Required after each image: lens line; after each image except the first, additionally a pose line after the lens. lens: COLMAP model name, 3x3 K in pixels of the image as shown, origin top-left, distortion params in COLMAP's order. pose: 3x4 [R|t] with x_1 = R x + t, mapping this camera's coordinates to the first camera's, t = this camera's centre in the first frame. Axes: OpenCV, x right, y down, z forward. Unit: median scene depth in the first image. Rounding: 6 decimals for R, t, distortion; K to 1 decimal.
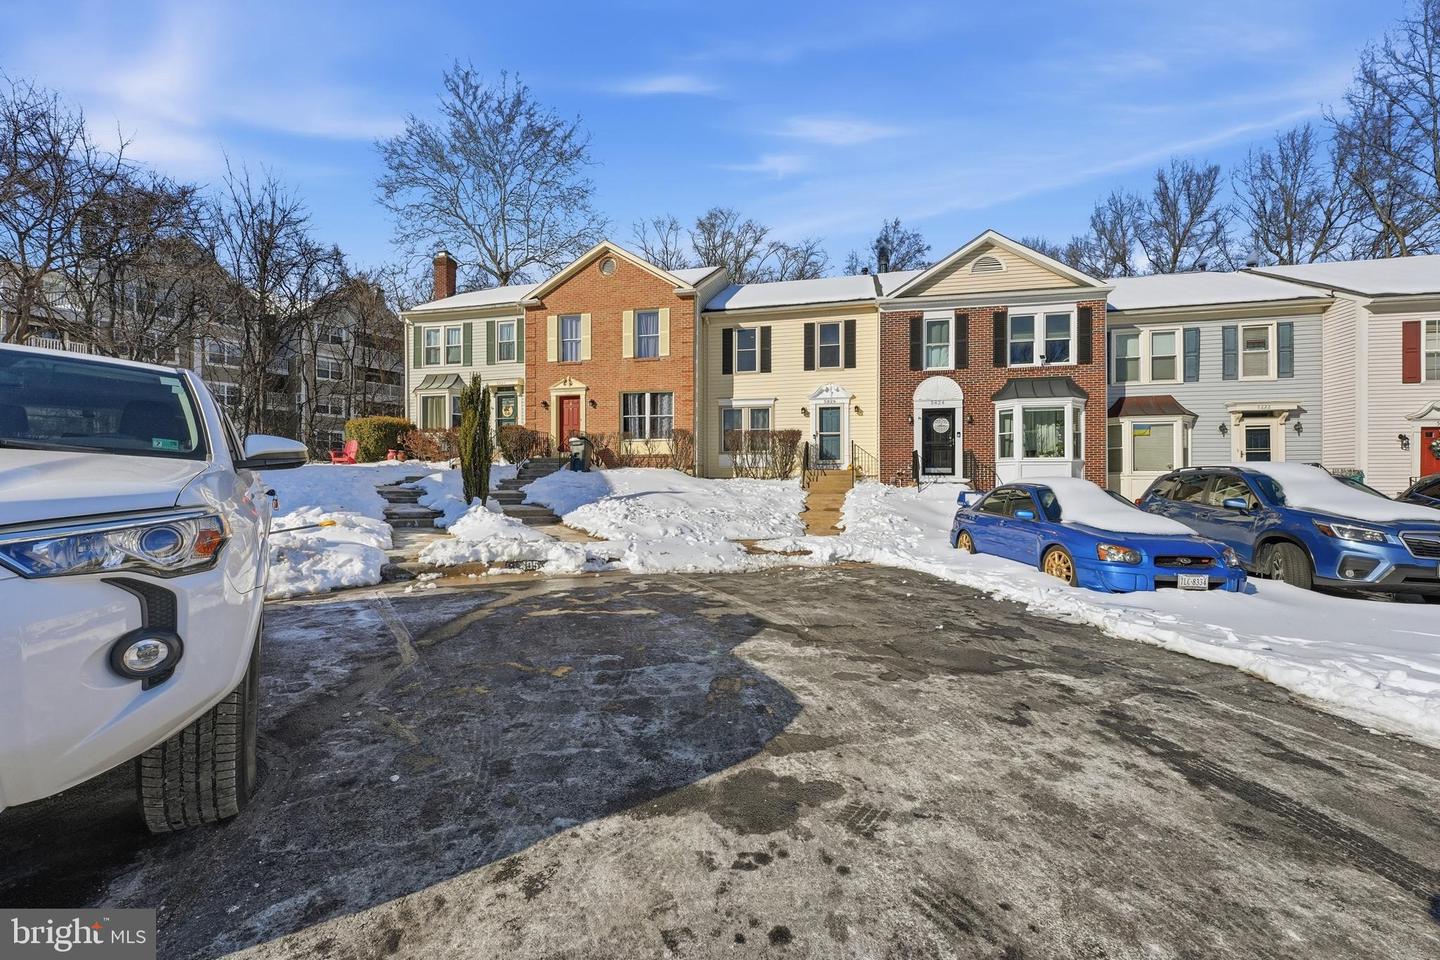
lens RADIAL K [[571.1, 0, 697.1], [0, 571.1, 478.5], [0, 0, 1]] dist [0.000630, 0.000084]
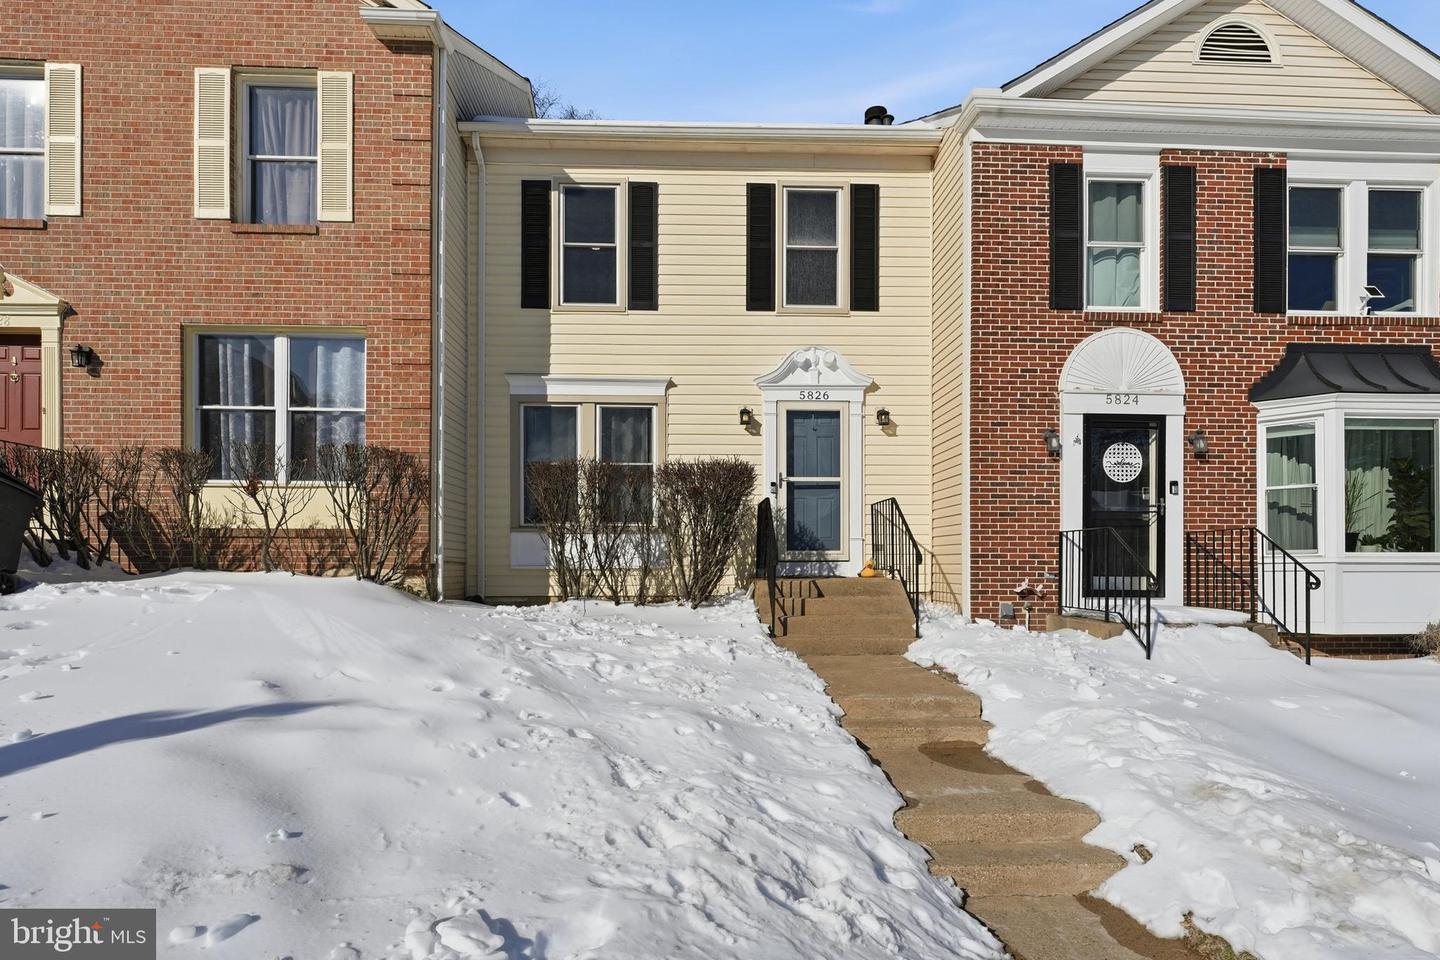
lens RADIAL K [[727.5, 0, 699.5], [0, 727.5, 566.3], [0, 0, 1]] dist [-0.002380, 0.000275]
pose [[0.960632, 0.001707, 0.277820, 0.026774], [-0.002457, 0.999994, 0.002349, -0.022904], [-0.277814, -0.002939, 0.960630, 0.559080]]
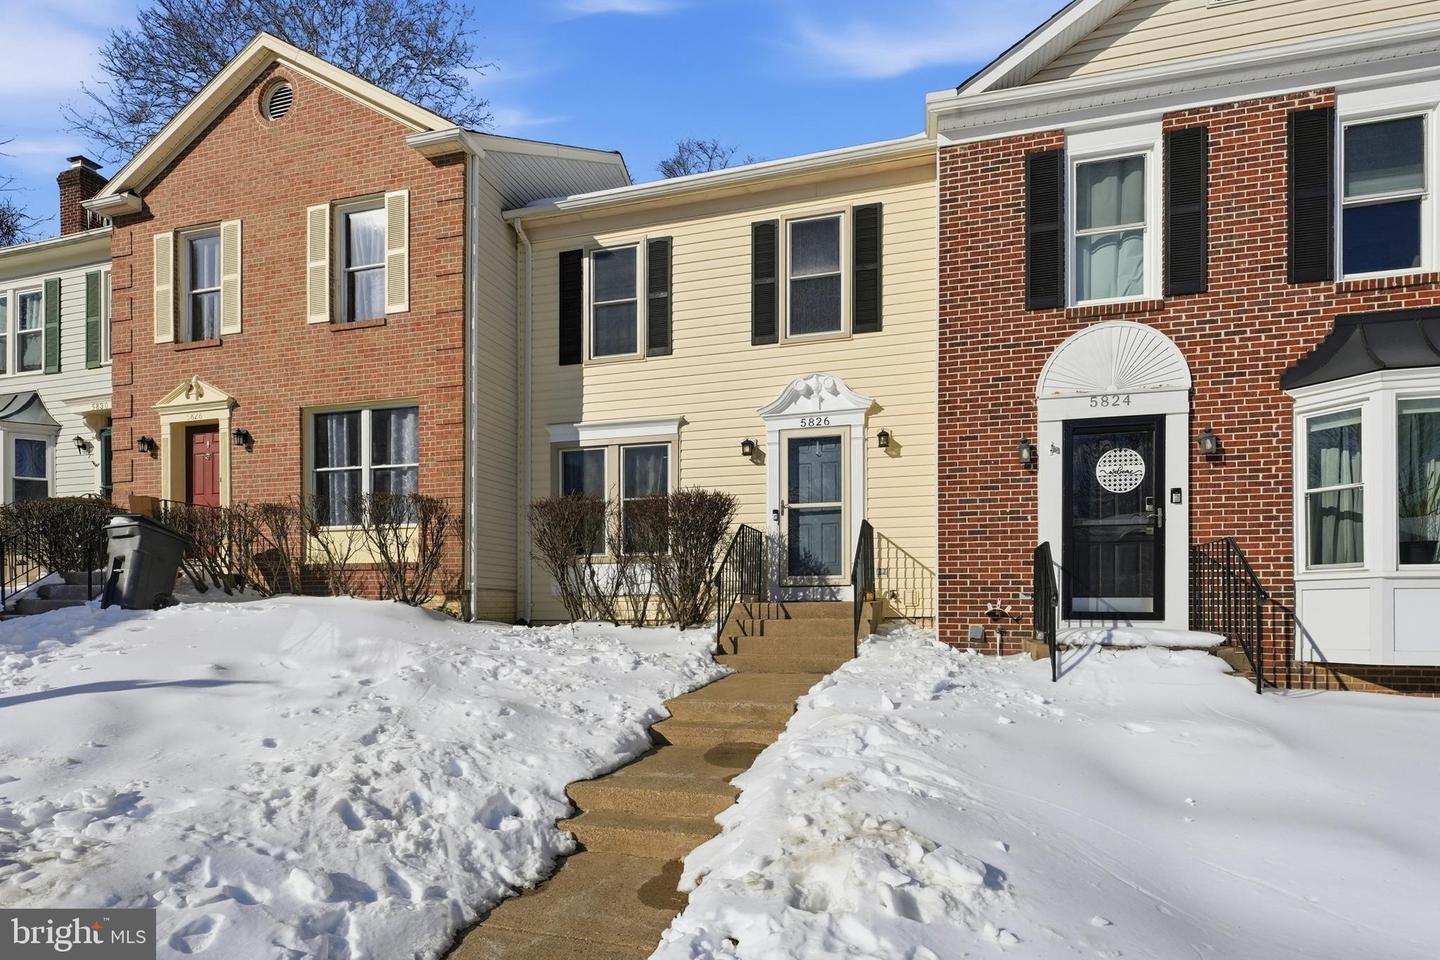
lens RADIAL K [[750.7, 0, 723.6], [0, 750.7, 608.6], [0, 0, 1]] dist [-0.001330, -0.000600]
pose [[0.999342, -0.000248, -0.036256, 0.189542], [0.000381, 0.999993, 0.003661, -0.012081], [0.036255, -0.003673, 0.999336, 0.496335]]
